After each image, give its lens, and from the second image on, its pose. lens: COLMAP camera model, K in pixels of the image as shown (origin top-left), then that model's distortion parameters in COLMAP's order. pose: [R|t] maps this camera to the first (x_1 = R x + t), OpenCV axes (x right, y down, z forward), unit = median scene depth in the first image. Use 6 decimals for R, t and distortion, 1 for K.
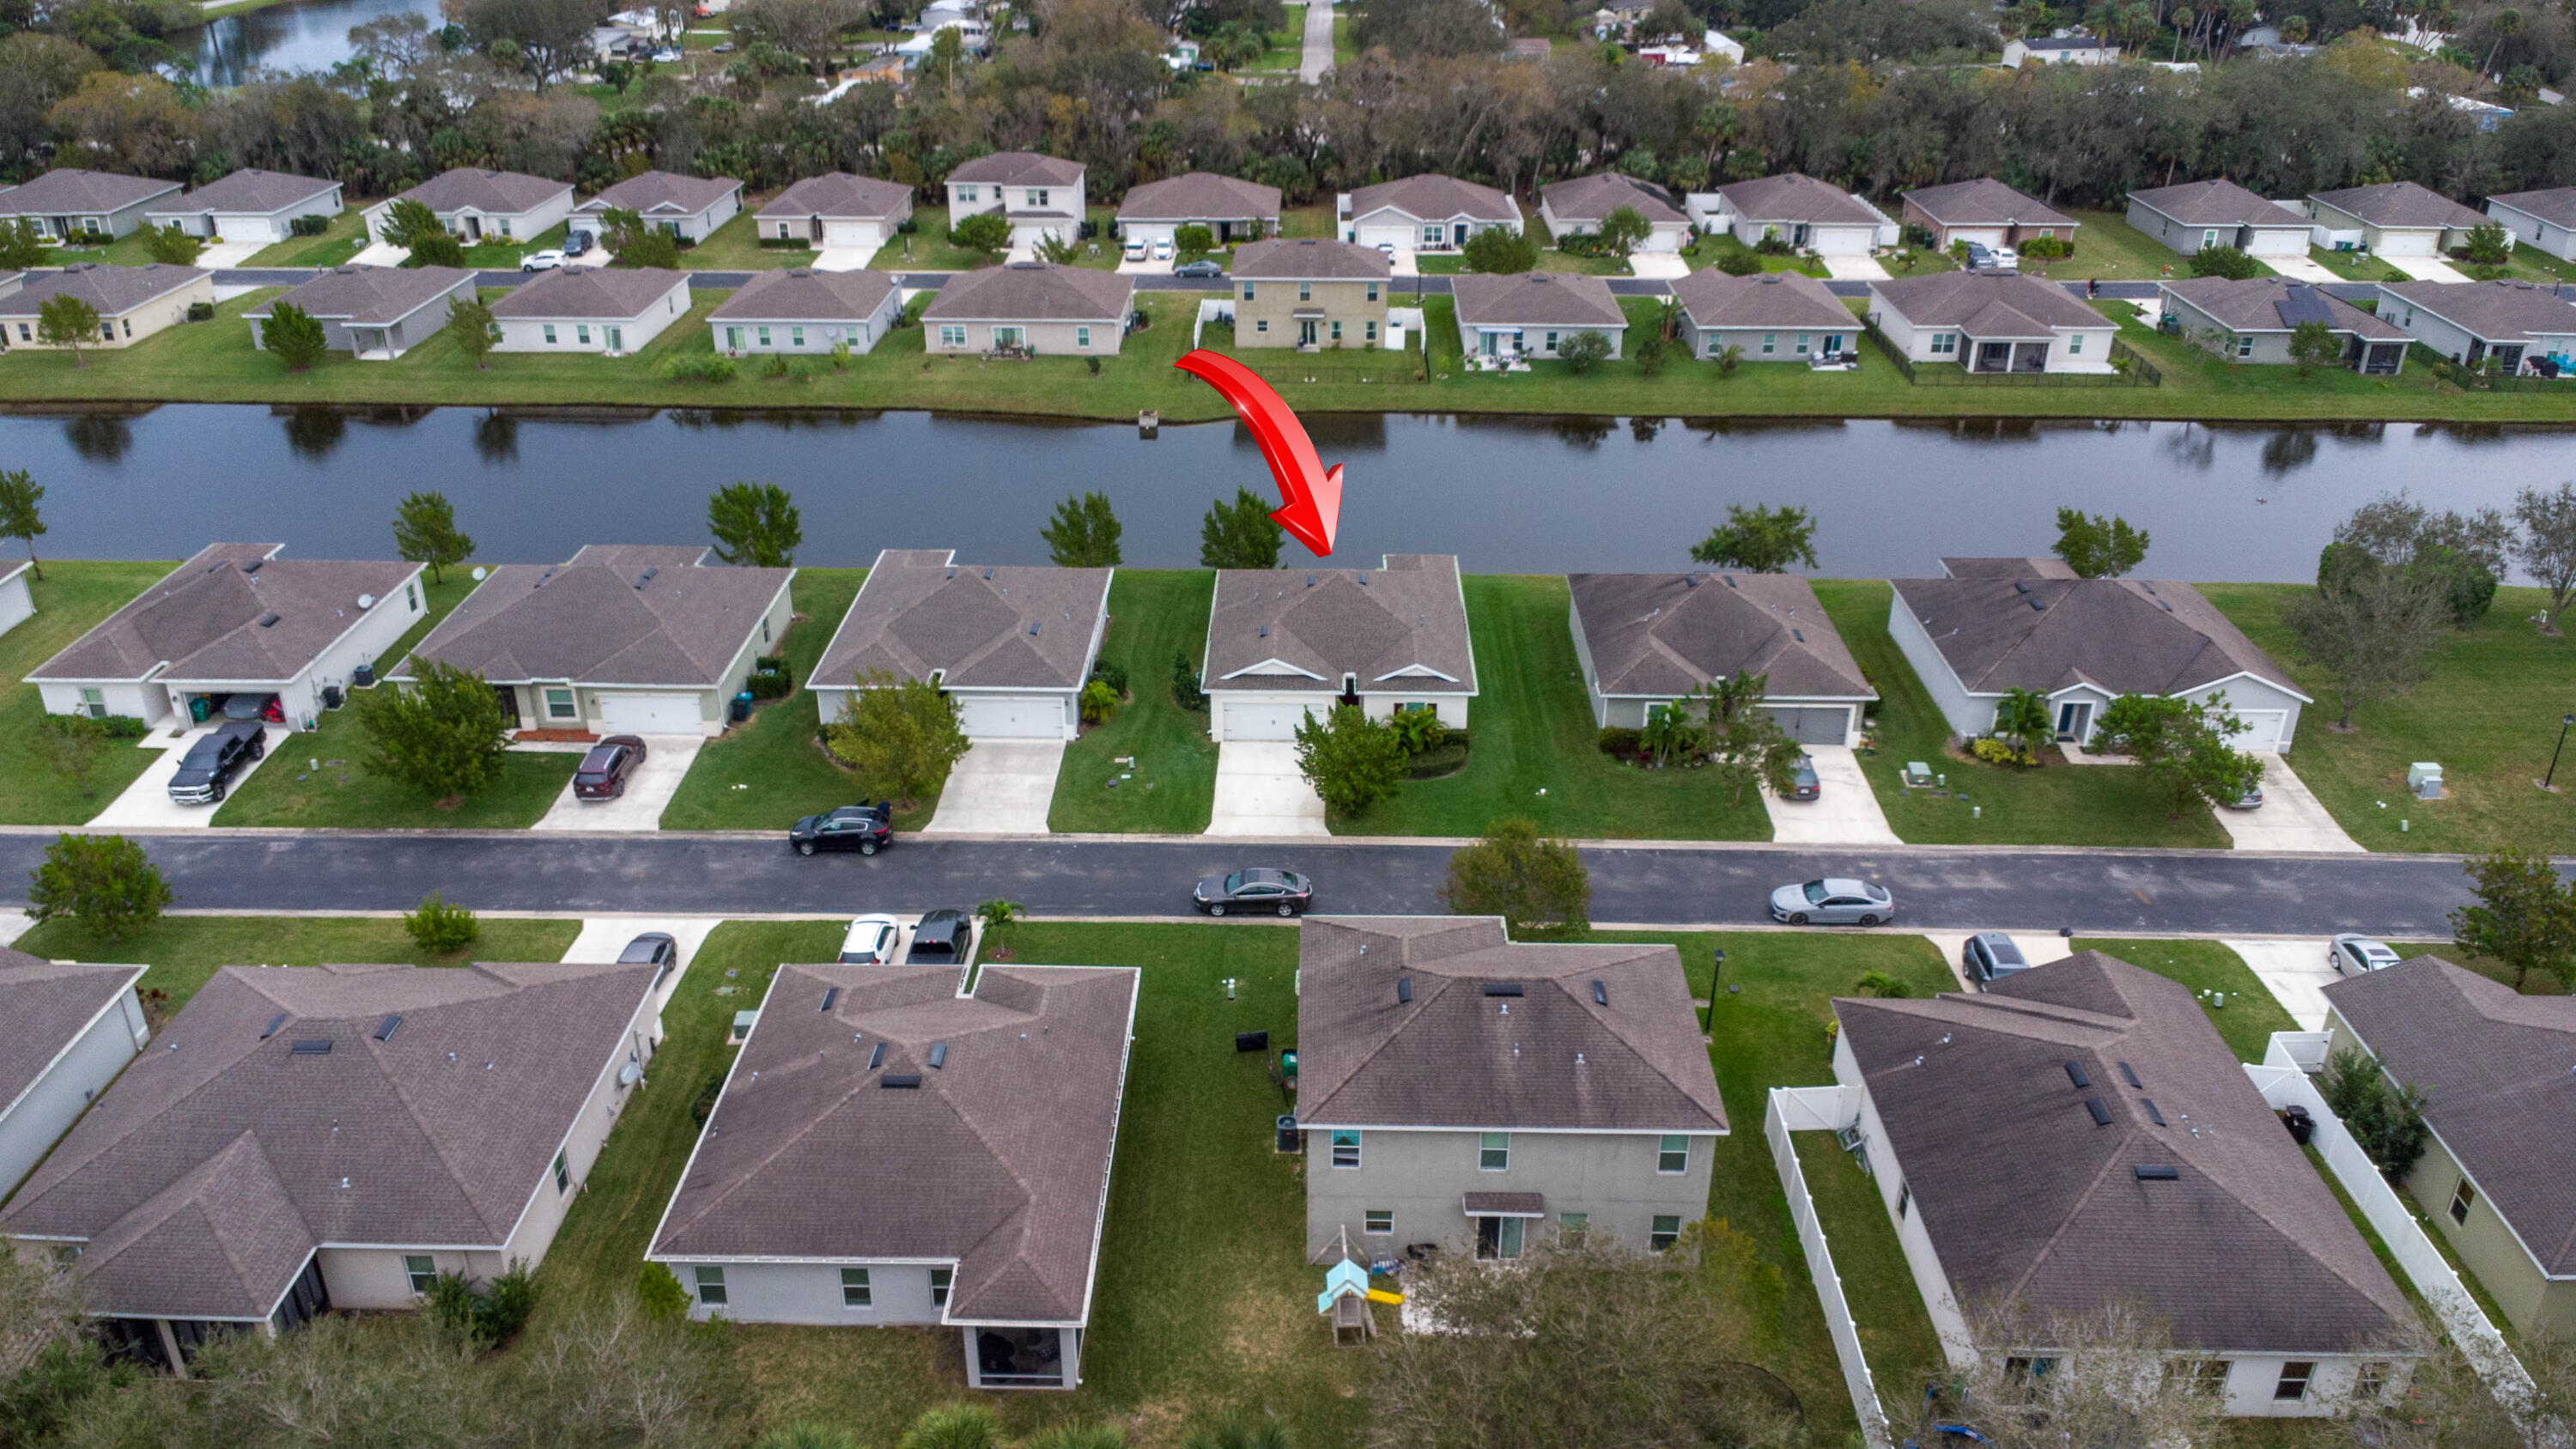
lens RADIAL K [[1889.0, 0, 1288.0], [0, 1889.0, 724.5], [0, 0, 1]] dist [0.037172, -0.052712]
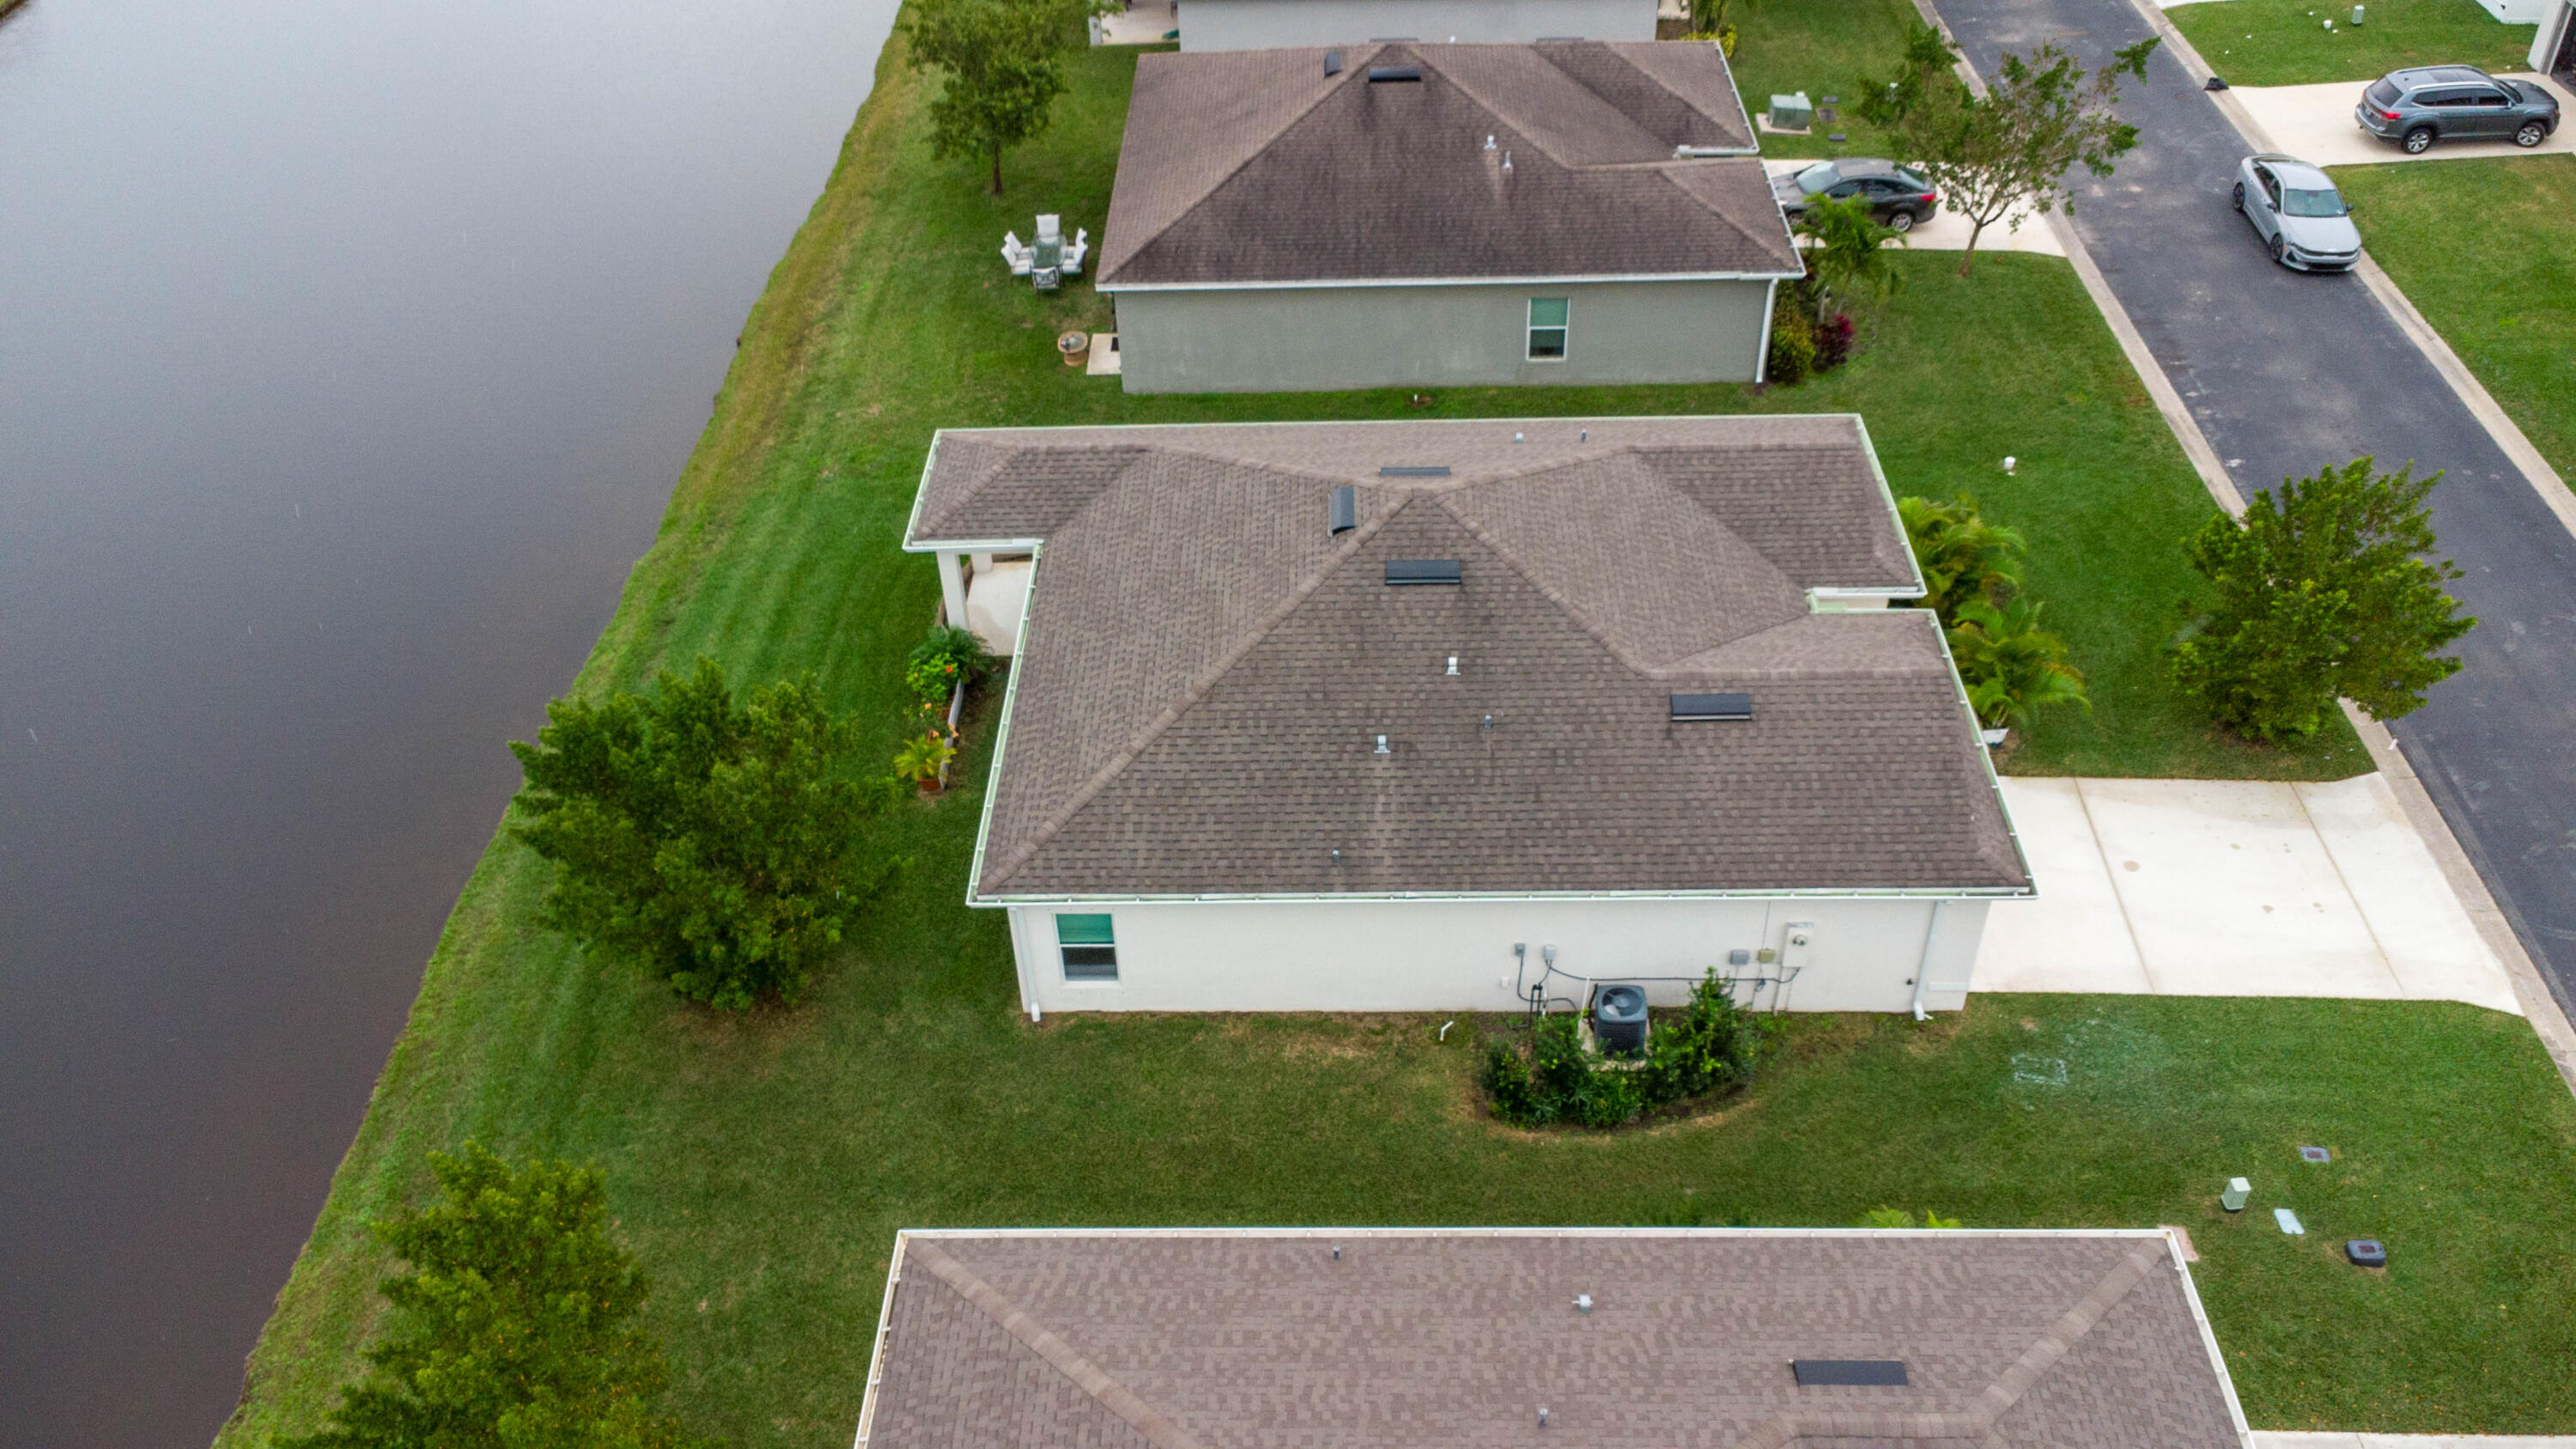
lens RADIAL K [[2031.9, 0, 1280.8], [0, 2031.9, 722.3], [0, 0, 1]] dist [0.035792, -0.054438]
pose [[0.002066, -0.638200, 0.769868, -0.171898], [0.476550, 0.677457, 0.560315, -0.170135], [-0.879145, 0.365723, 0.305534, 0.617507]]
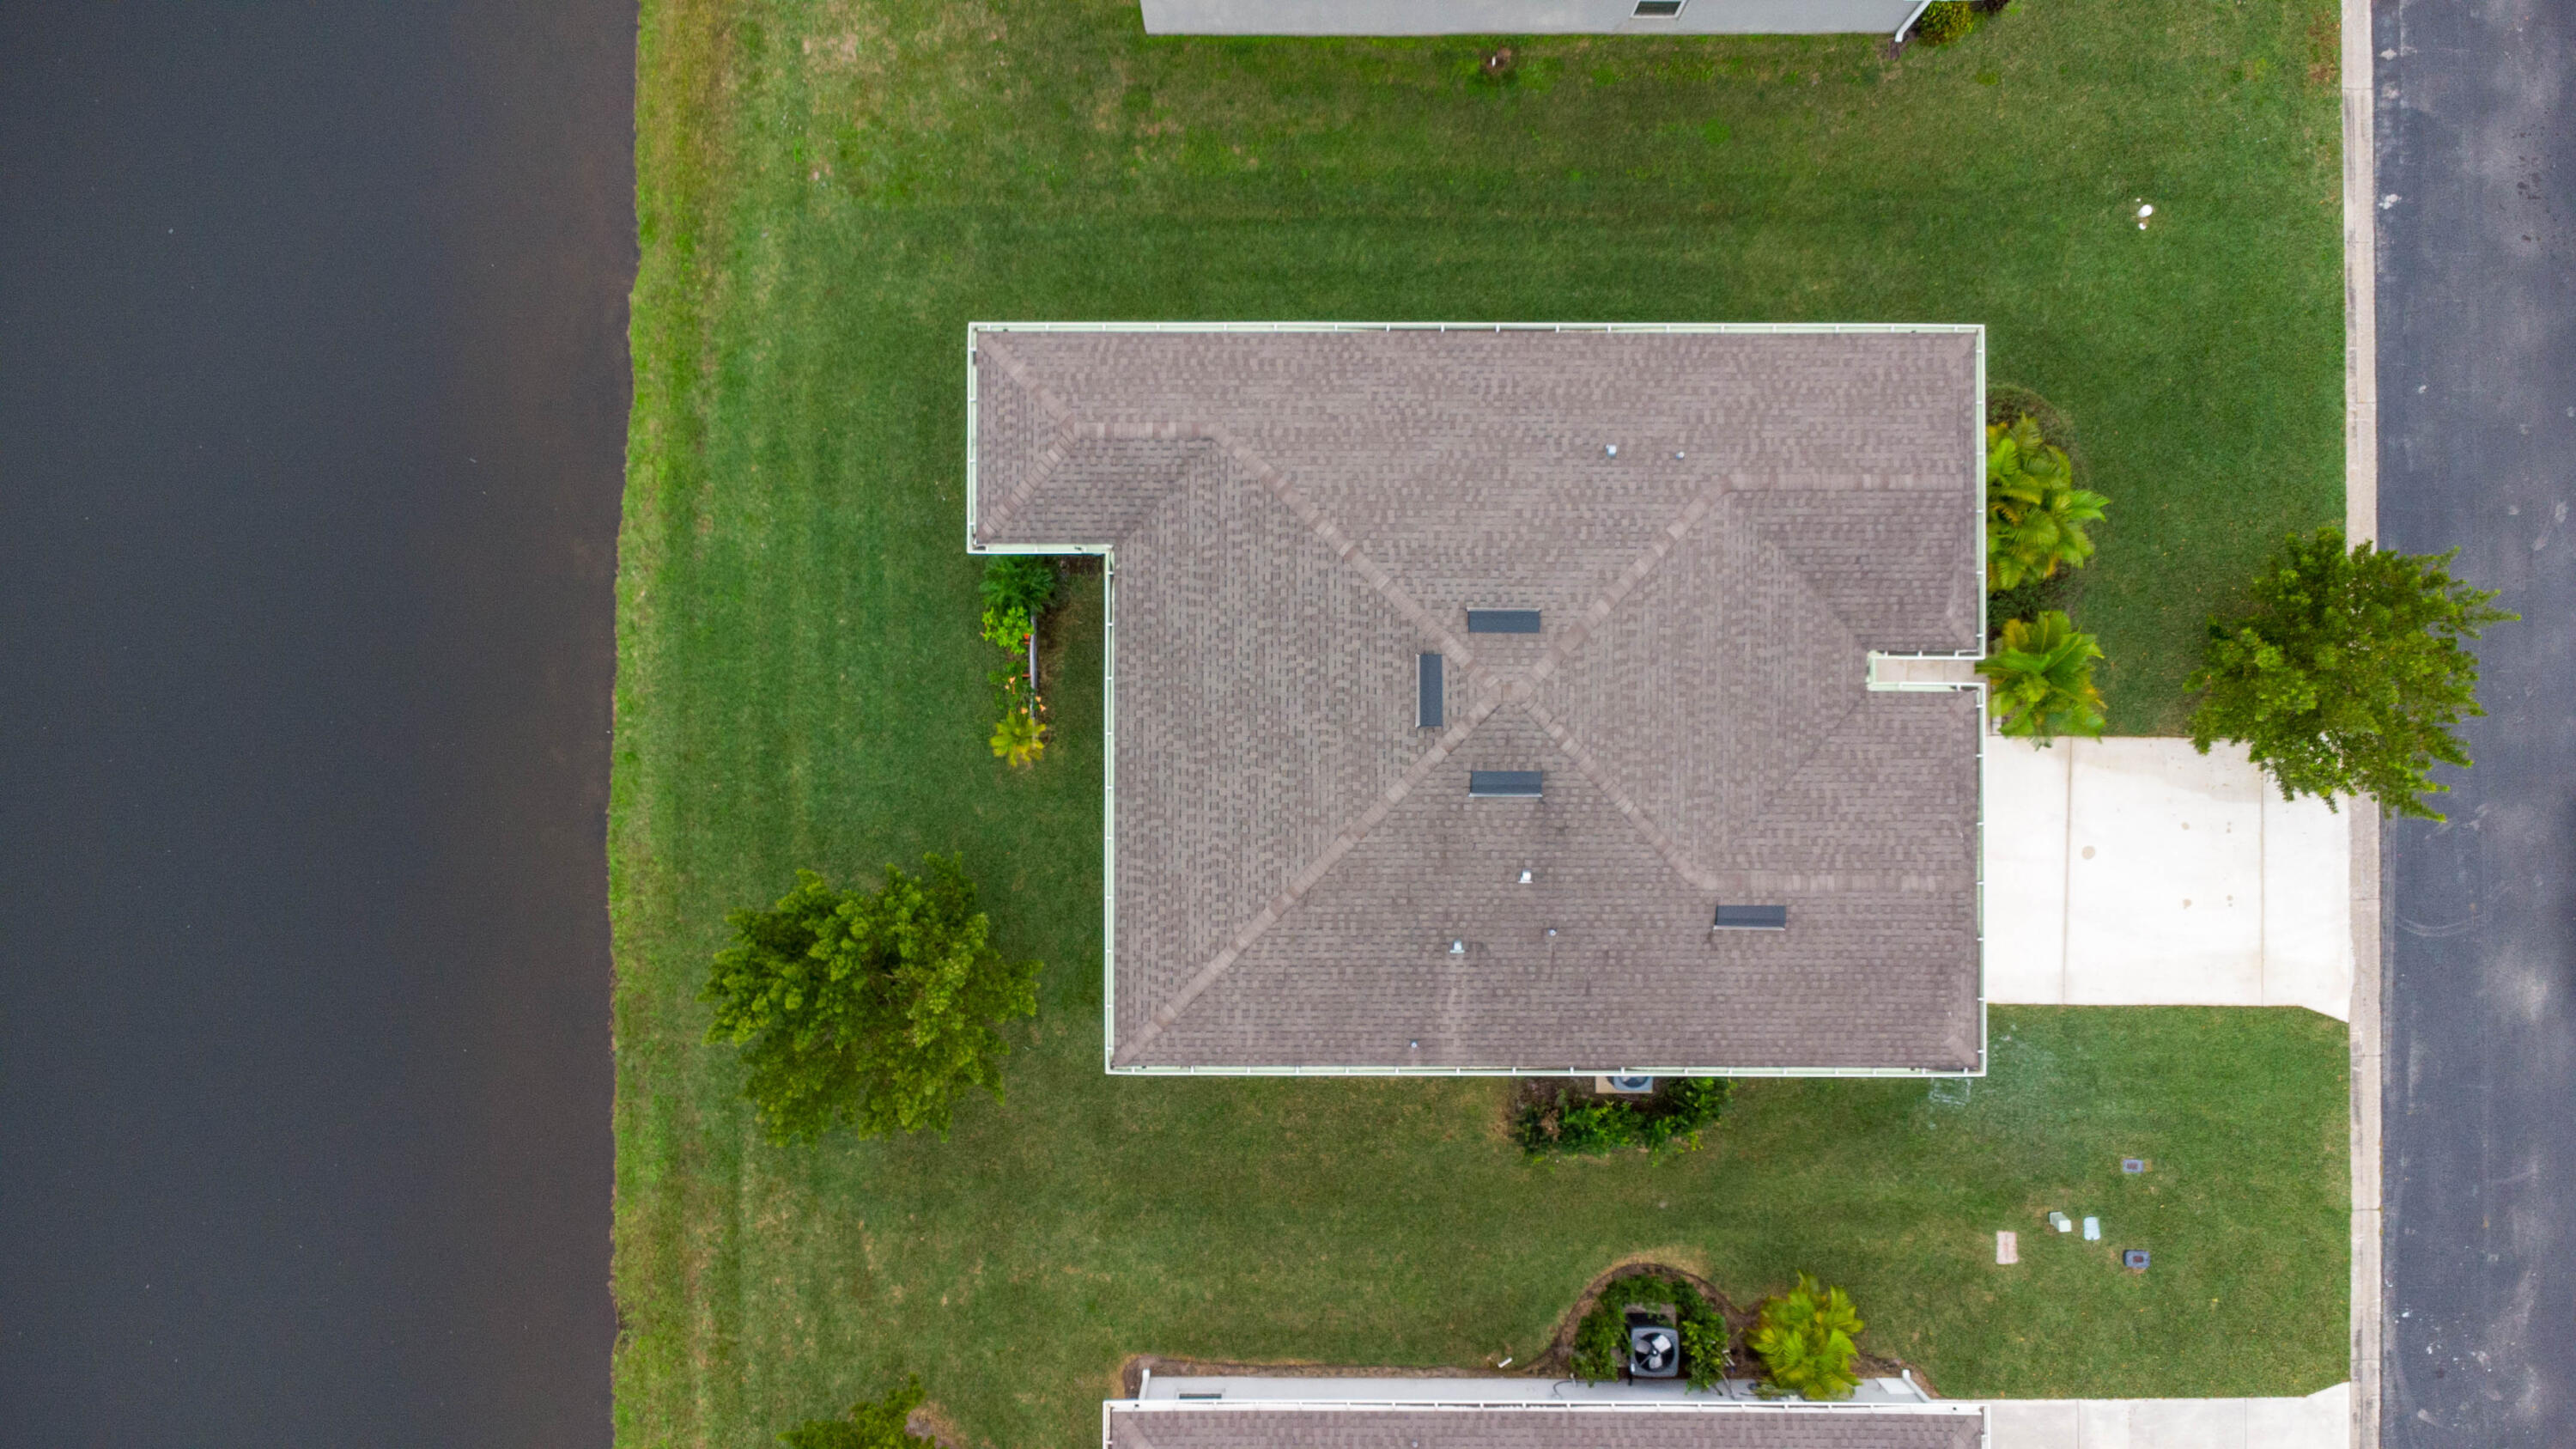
lens RADIAL K [[1961.3, 0, 1275.1], [0, 1961.3, 732.2], [0, 0, 1]] dist [0.051449, -0.080880]
pose [[-0.018200, -0.999794, 0.008966, 0.012371], [0.447900, -0.000135, 0.894084, -0.262459], [-0.893898, 0.020288, 0.447810, 0.588421]]
